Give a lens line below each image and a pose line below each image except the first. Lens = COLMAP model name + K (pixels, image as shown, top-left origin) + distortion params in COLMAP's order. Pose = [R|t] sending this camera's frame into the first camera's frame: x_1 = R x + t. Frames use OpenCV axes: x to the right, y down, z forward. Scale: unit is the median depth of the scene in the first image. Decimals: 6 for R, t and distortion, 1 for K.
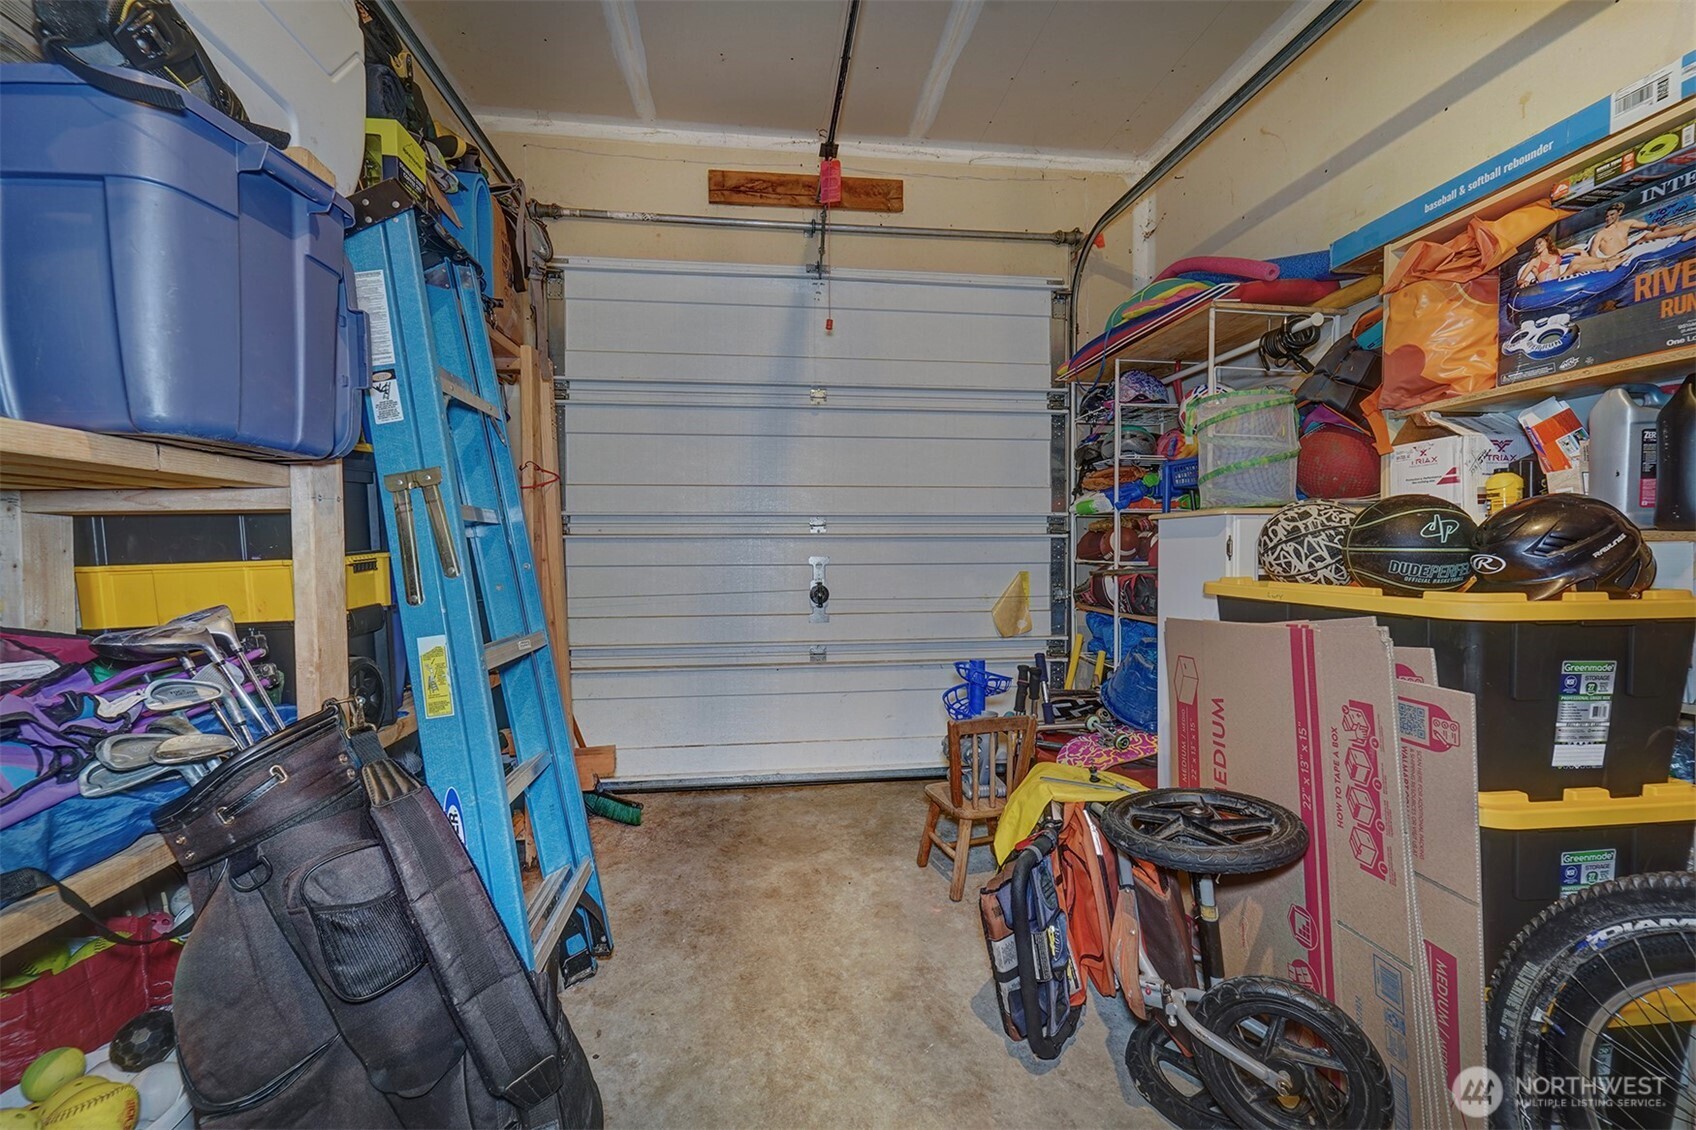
lens RADIAL K [[691.2, 0, 841.7], [0, 691.2, 560.8], [0, 0, 1]] dist [-0.000416, -0.000081]
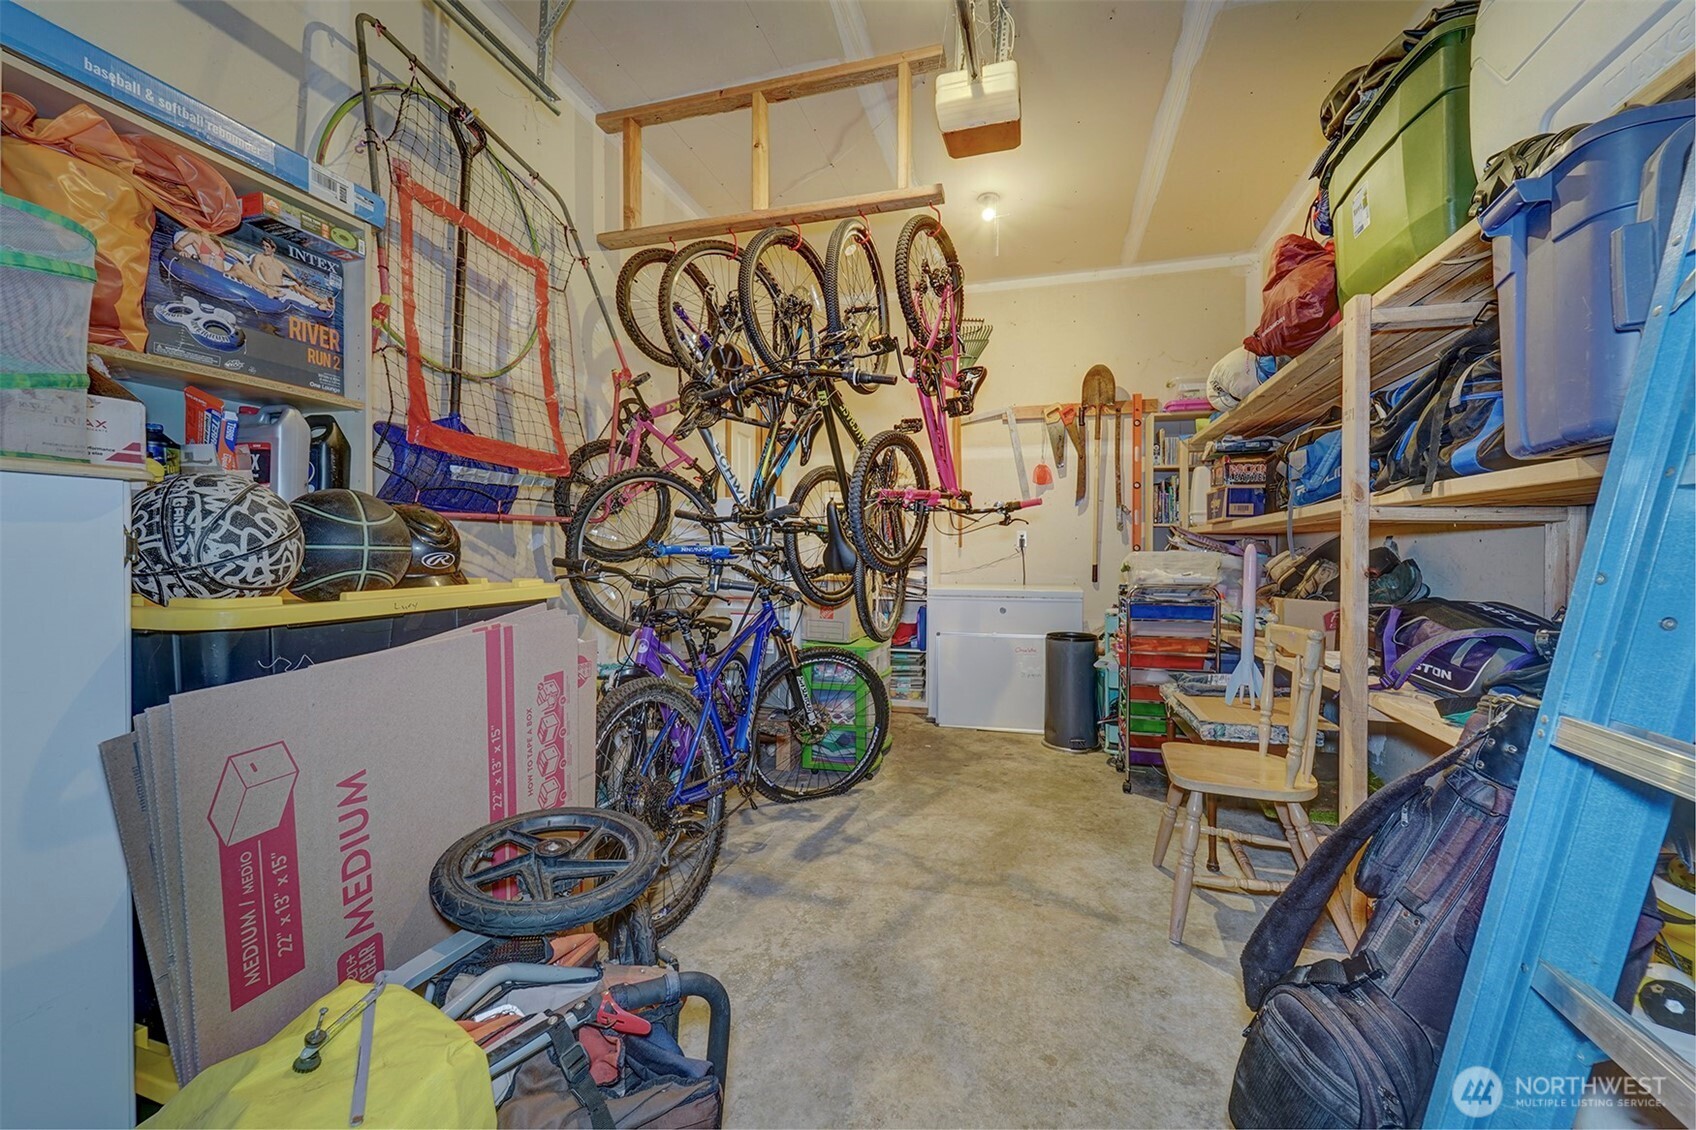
lens RADIAL K [[691.2, 0, 841.7], [0, 691.2, 560.8], [0, 0, 1]] dist [-0.000416, -0.000081]
pose [[-0.919509, -0.003460, 0.393053, -0.156736], [0.011607, 0.999286, 0.035951, -0.025353], [-0.392897, 0.037620, -0.918813, 1.573812]]
